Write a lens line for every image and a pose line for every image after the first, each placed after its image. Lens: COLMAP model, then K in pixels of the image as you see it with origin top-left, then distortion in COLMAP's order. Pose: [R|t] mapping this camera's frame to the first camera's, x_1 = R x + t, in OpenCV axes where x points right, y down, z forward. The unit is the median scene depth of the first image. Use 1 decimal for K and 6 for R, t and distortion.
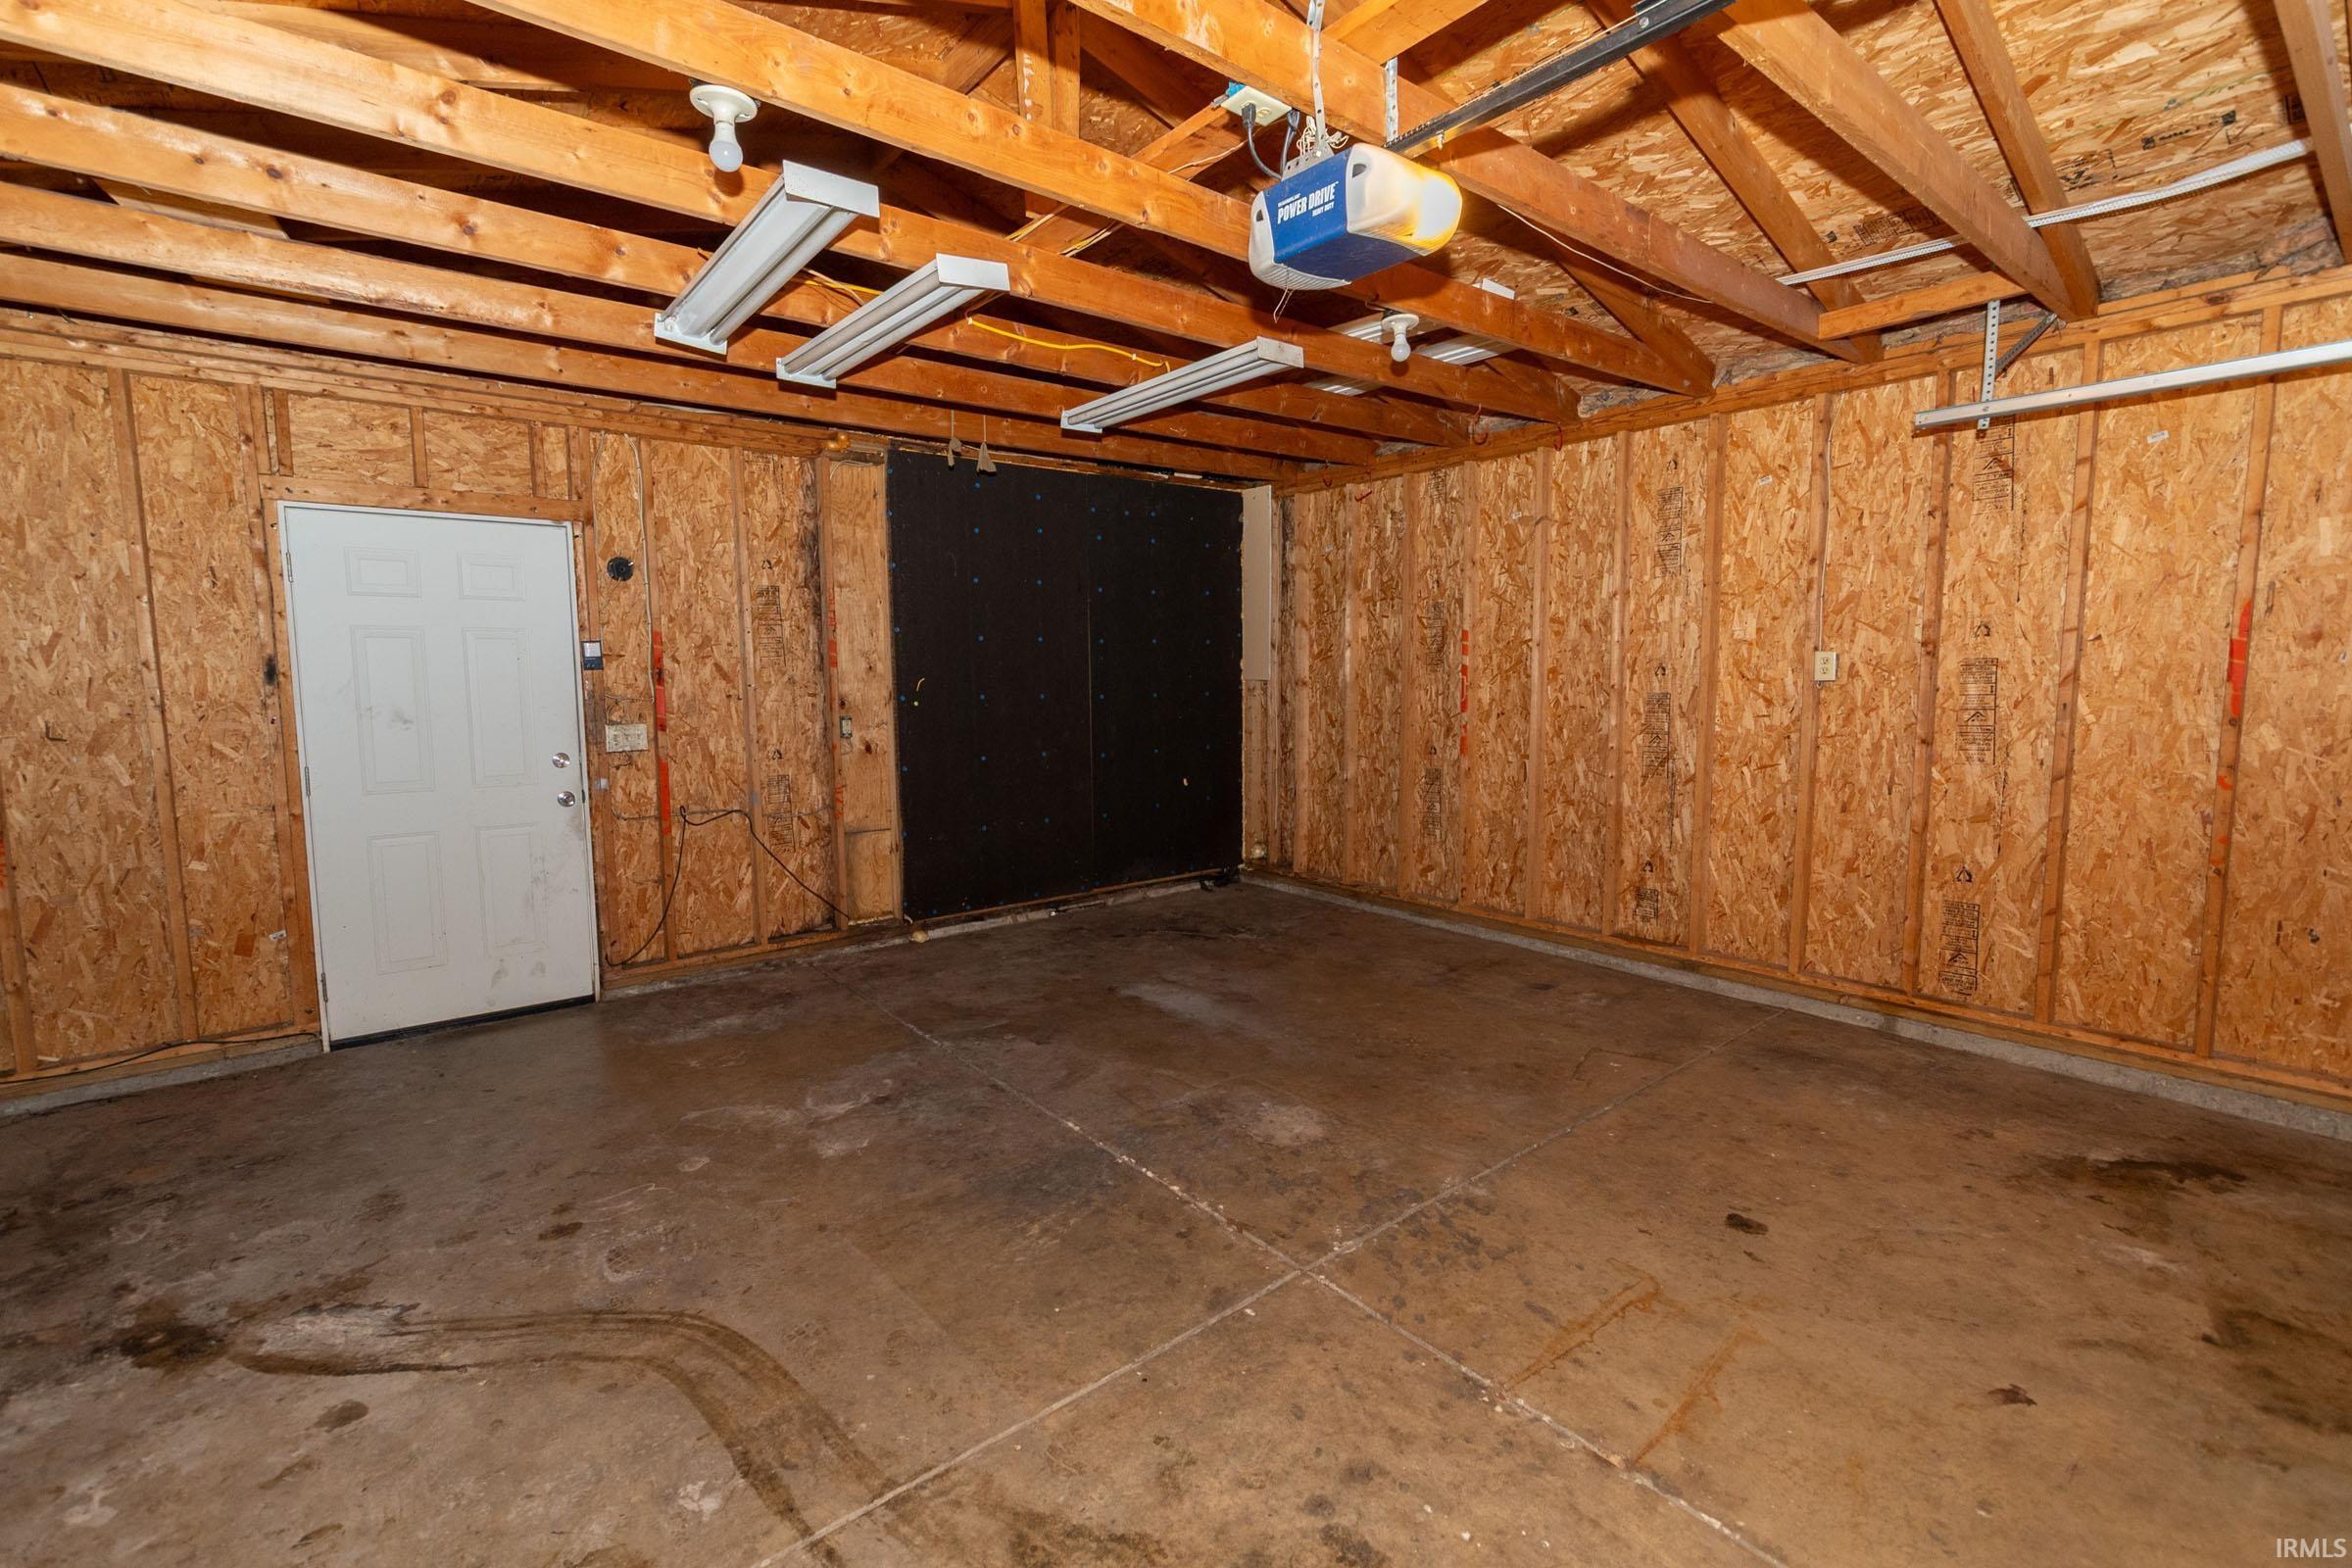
lens RADIAL K [[1037.4, 0, 1156.6], [0, 1037.4, 781.9], [0, 0, 1]] dist [0.002787, 0.001209]
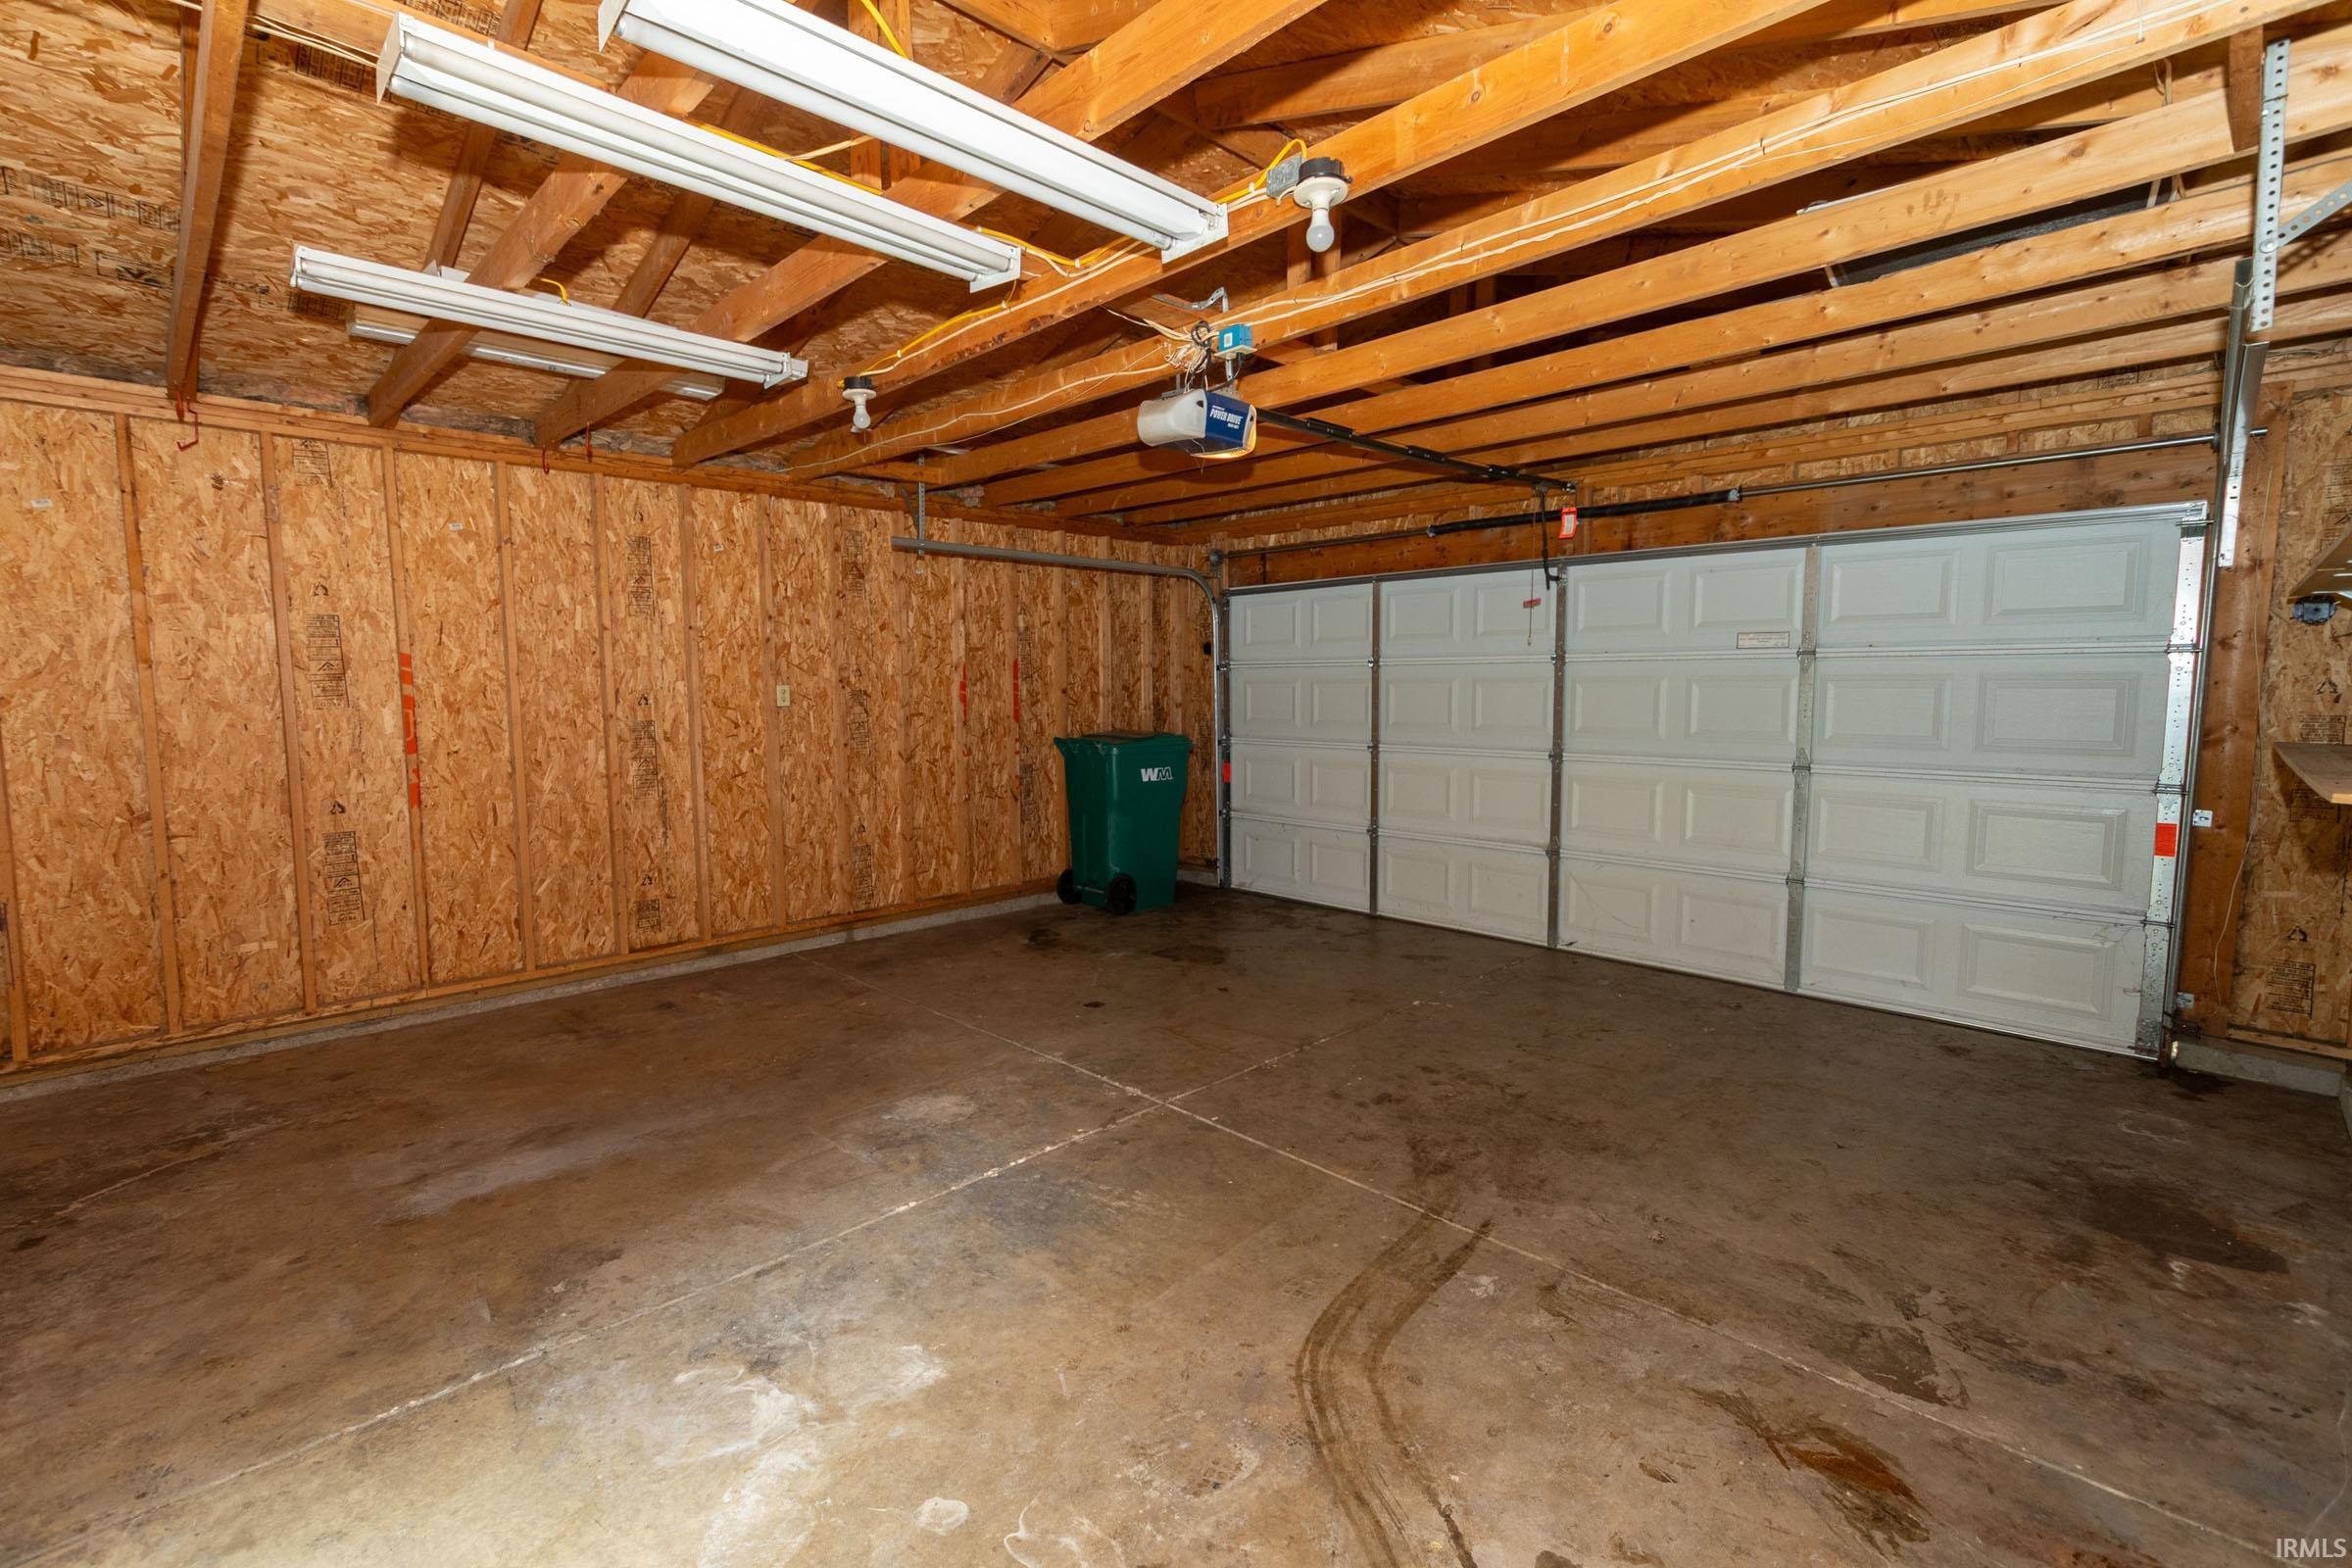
lens RADIAL K [[1037.4, 0, 1154.0], [0, 1037.4, 780.4], [0, 0, 1]] dist [0.002787, 0.001209]
pose [[-0.104989, -0.080345, 0.991222, -0.891956], [0.118796, 0.988581, 0.092714, -0.081573], [-0.987352, 0.127487, -0.094246, 0.770622]]
